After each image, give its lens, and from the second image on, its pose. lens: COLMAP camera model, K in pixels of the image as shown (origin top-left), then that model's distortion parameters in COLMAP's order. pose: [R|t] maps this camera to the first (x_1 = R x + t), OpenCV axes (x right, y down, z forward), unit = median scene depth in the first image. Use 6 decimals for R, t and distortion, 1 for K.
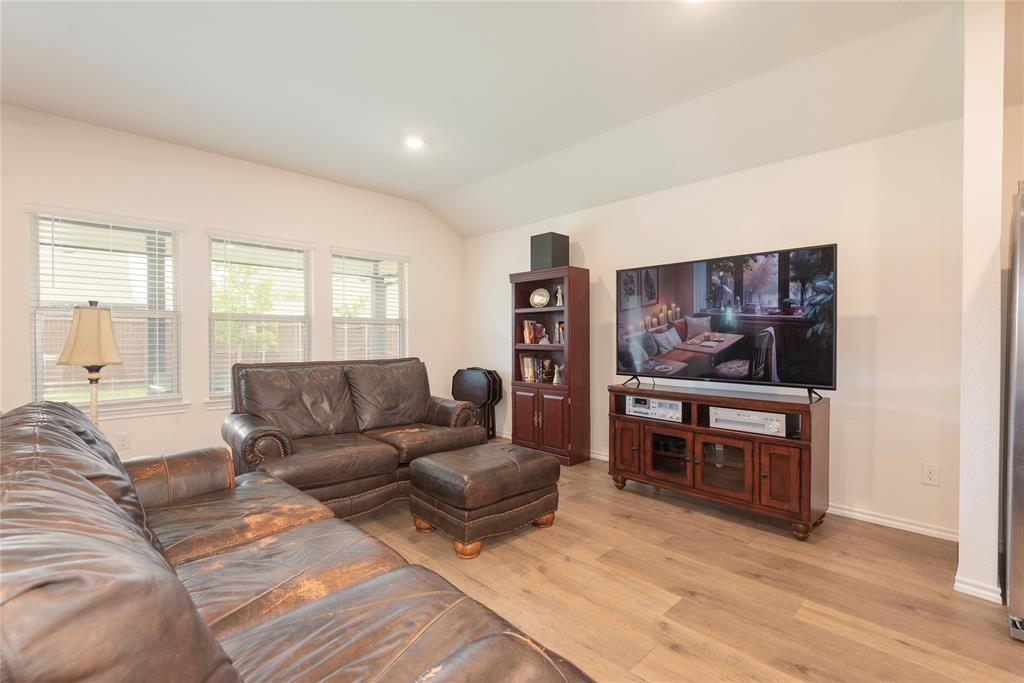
lens RADIAL K [[462.4, 0, 511.7], [0, 462.4, 336.0], [0, 0, 1]] dist [0.005630, -0.000921]
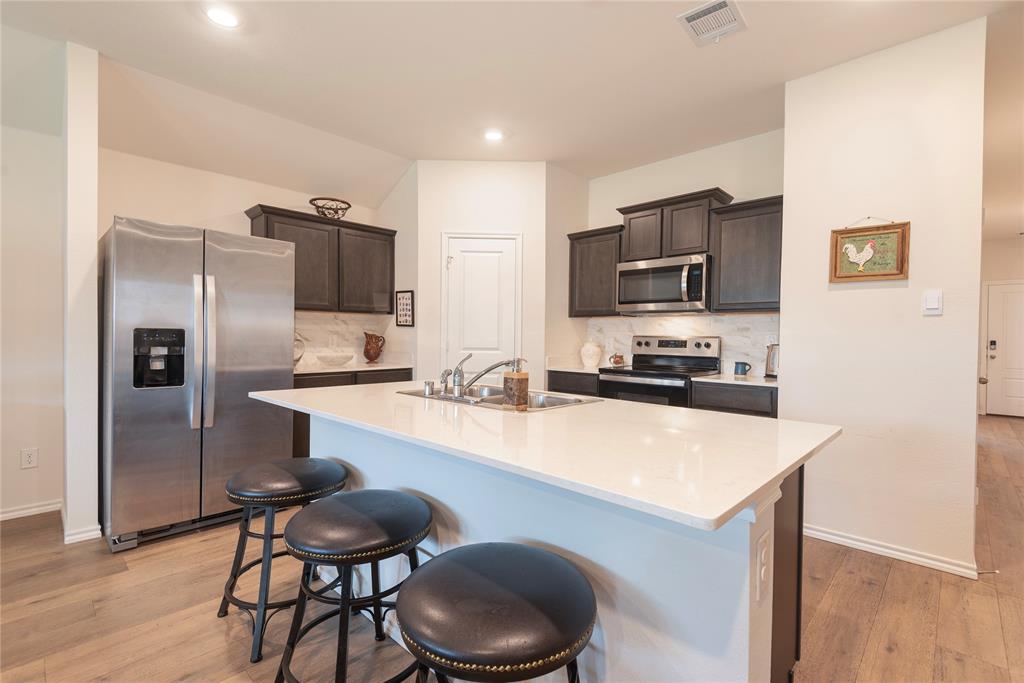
lens RADIAL K [[462.4, 0, 510.0], [0, 462.4, 336.0], [0, 0, 1]] dist [0.005630, -0.000921]
pose [[-0.028684, -0.006481, 0.999568, -0.180832], [-0.011747, 0.999912, 0.006146, -0.002534], [-0.999519, -0.011566, -0.028758, -0.062886]]
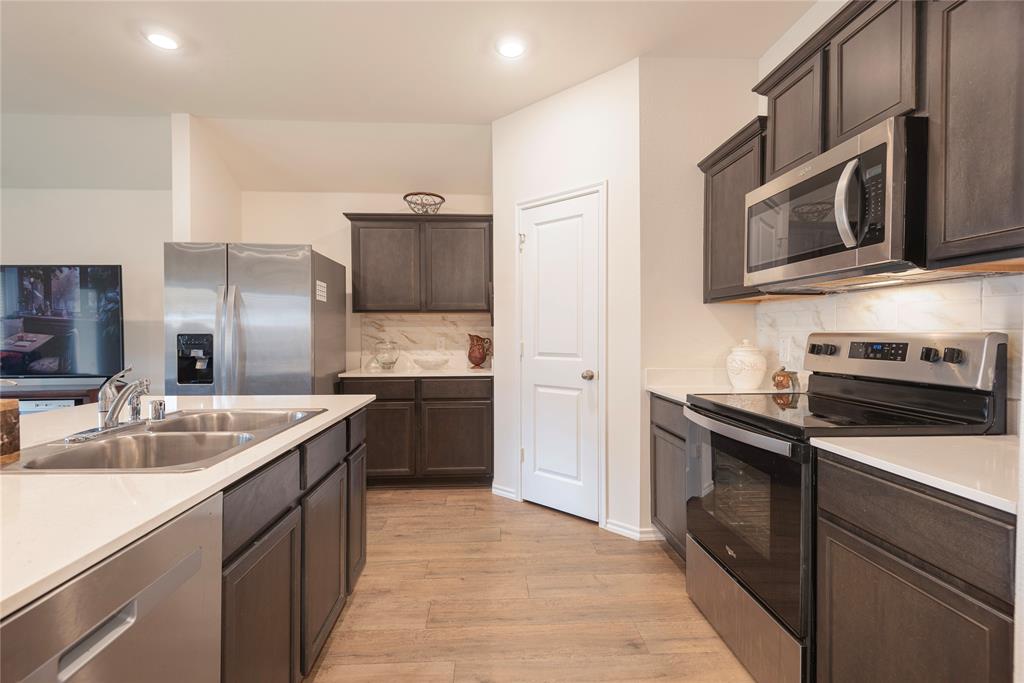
lens RADIAL K [[462.4, 0, 506.4], [0, 462.4, 341.4], [0, 0, 1]] dist [0.005630, -0.000921]
pose [[0.667376, -0.018144, 0.744500, 0.412893], [0.005578, 0.999797, 0.019366, -0.003214], [-0.744700, -0.008772, 0.667342, -0.632053]]
